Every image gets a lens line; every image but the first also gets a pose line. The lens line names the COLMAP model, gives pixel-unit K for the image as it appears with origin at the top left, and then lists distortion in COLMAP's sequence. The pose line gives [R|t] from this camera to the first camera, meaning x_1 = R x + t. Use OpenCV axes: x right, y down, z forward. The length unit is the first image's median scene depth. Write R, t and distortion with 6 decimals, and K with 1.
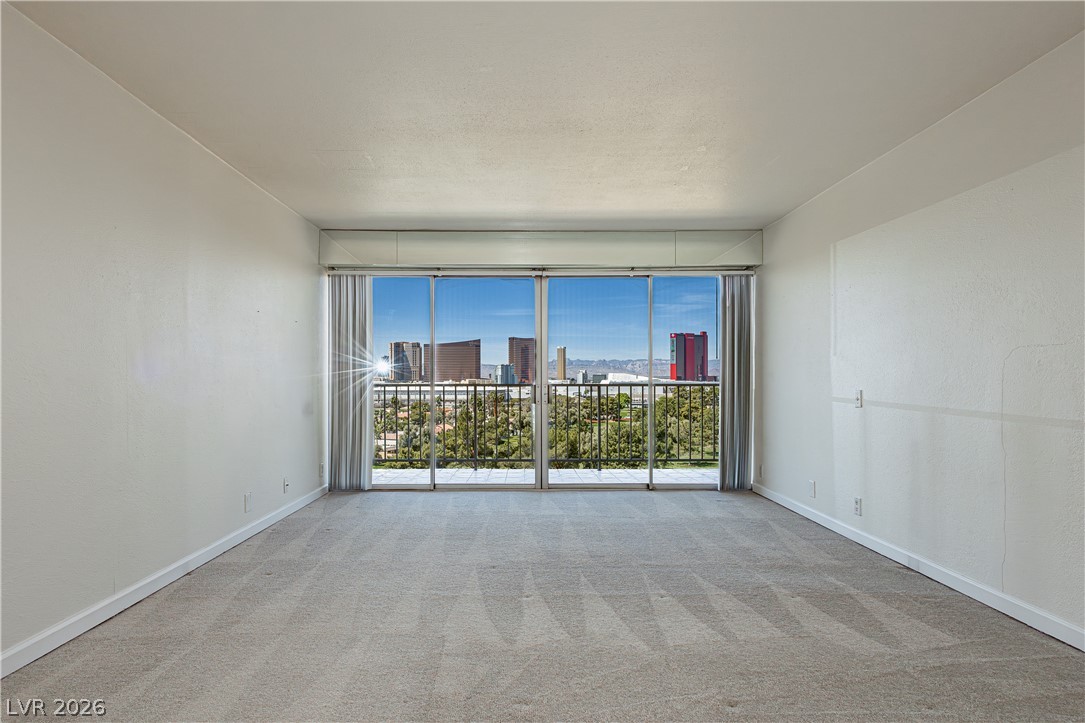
lens RADIAL K [[594.0, 0, 521.5], [0, 594.0, 383.8], [0, 0, 1]] dist [0.006778, 0.001847]
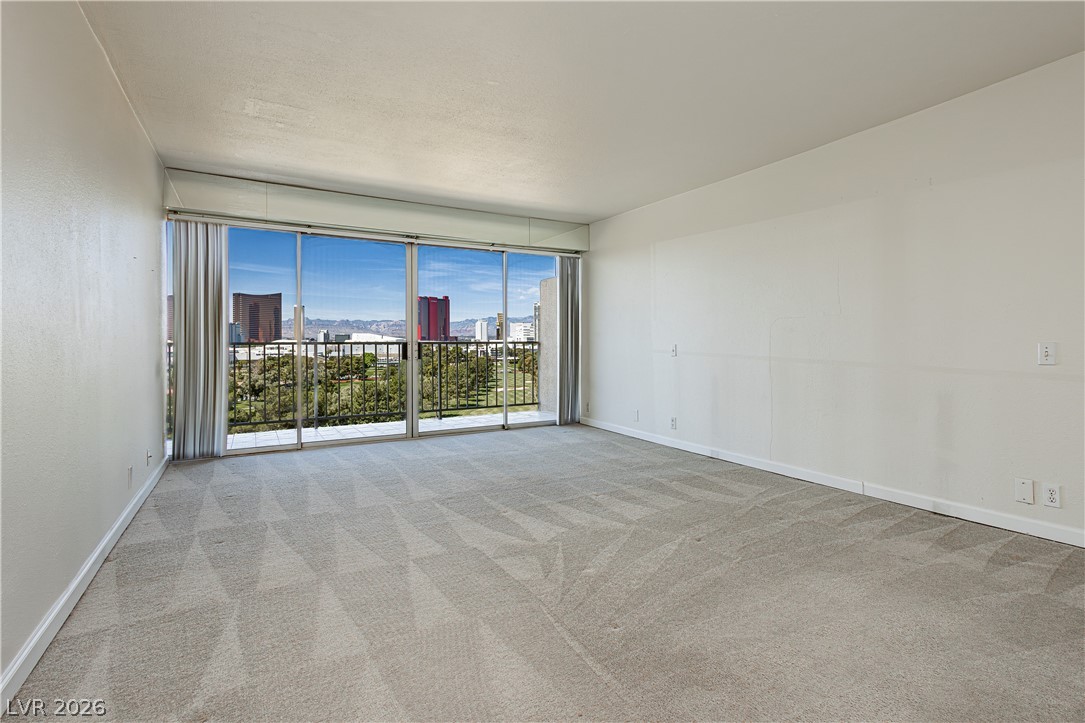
lens RADIAL K [[539.4, 0, 598.4], [0, 539.4, 342.7], [0, 0, 1]] dist [0.007305, -0.002778]
pose [[0.844608, -0.002706, 0.535378, -0.218118], [0.003636, 0.999993, -0.000682, 0.004406], [-0.535372, 0.002523, 0.844612, -0.024425]]
